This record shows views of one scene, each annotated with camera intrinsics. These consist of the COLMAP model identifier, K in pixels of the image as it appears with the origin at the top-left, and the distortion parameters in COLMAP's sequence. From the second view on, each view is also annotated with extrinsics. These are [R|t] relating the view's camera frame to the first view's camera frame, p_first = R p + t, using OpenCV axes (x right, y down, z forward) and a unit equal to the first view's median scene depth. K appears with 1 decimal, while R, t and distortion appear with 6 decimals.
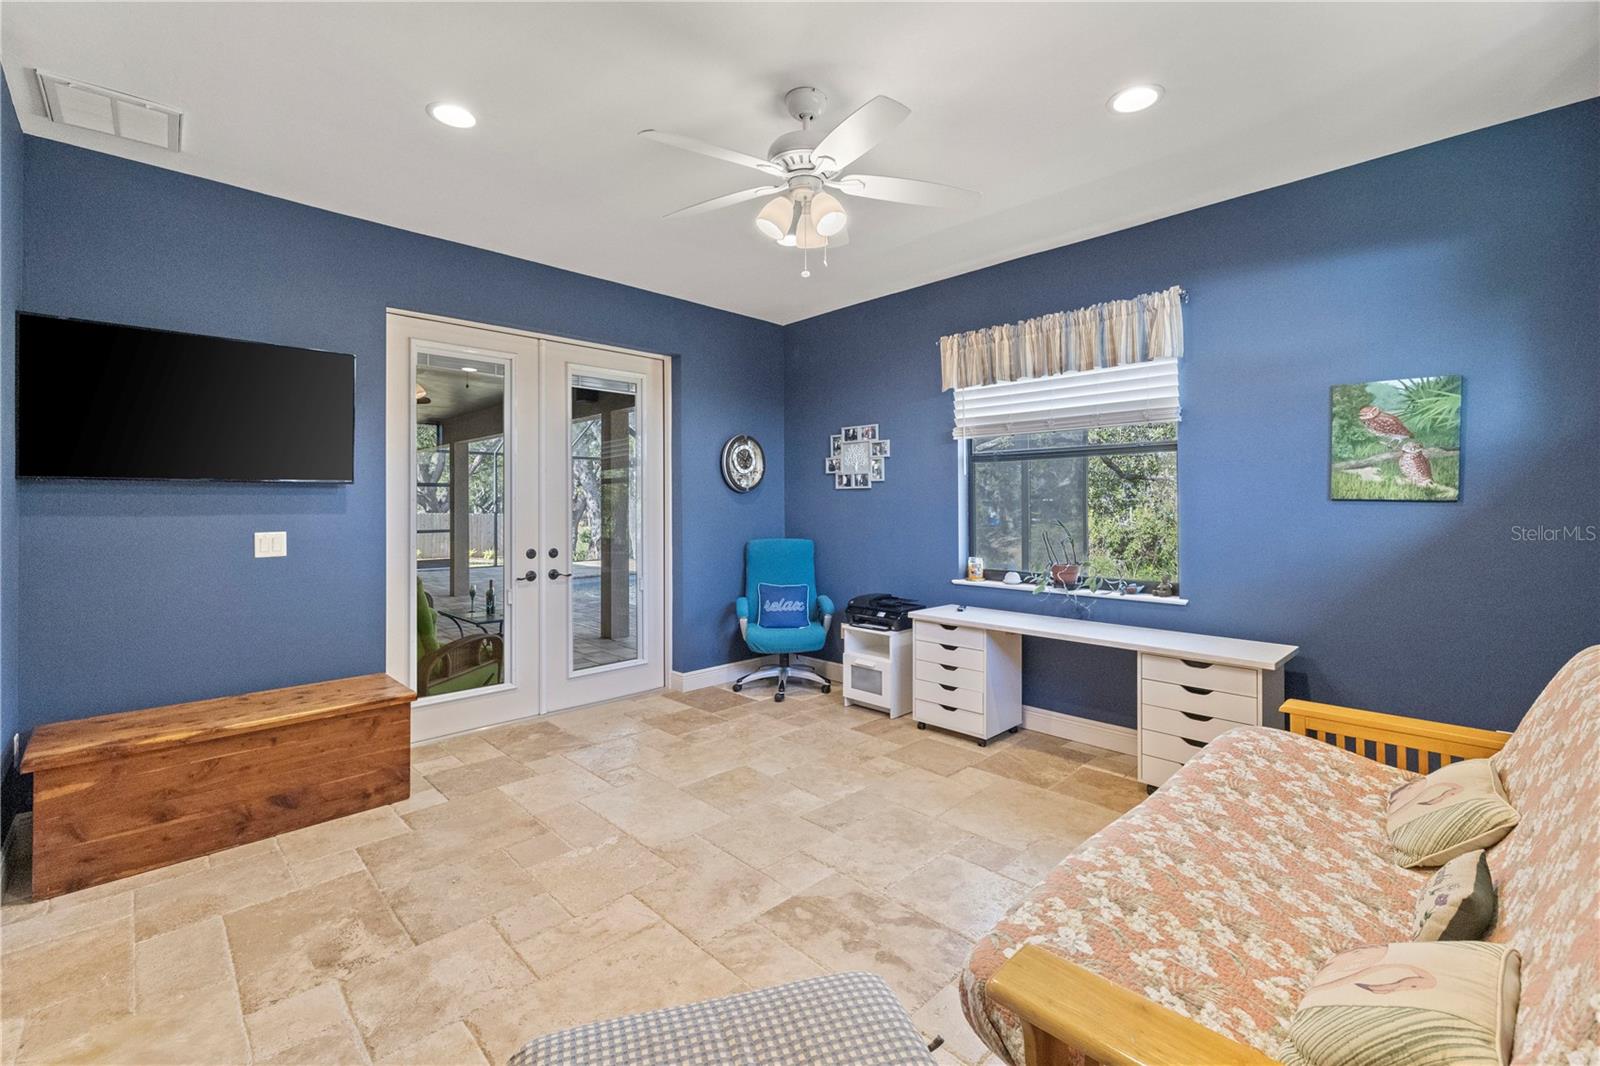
lens RADIAL K [[677.3, 0, 800.5], [0, 677.3, 507.0], [0, 0, 1]] dist [0.002235, -0.000347]
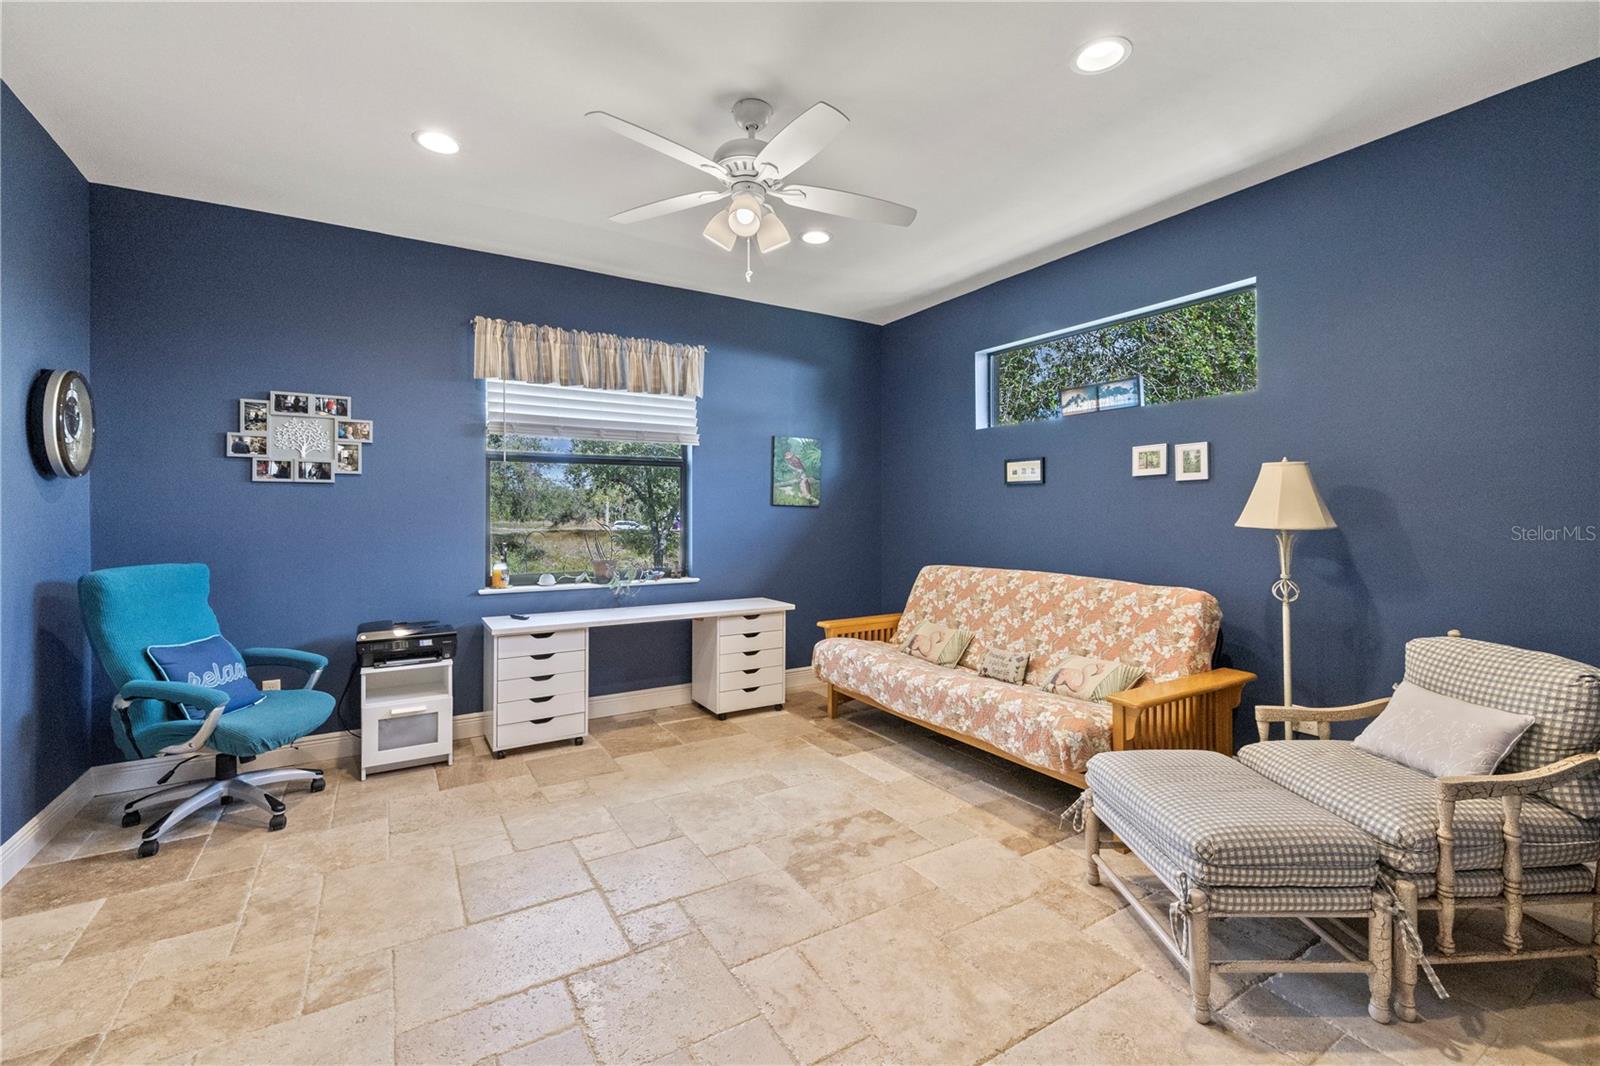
lens RADIAL K [[677.3, 0, 796.2], [0, 677.3, 521.0], [0, 0, 1]] dist [0.002235, -0.000347]
pose [[0.230335, -0.010570, 0.973054, -0.653403], [0.001326, 0.999943, 0.010549, 0.008520], [-0.973110, -0.001140, 0.230336, 0.461554]]
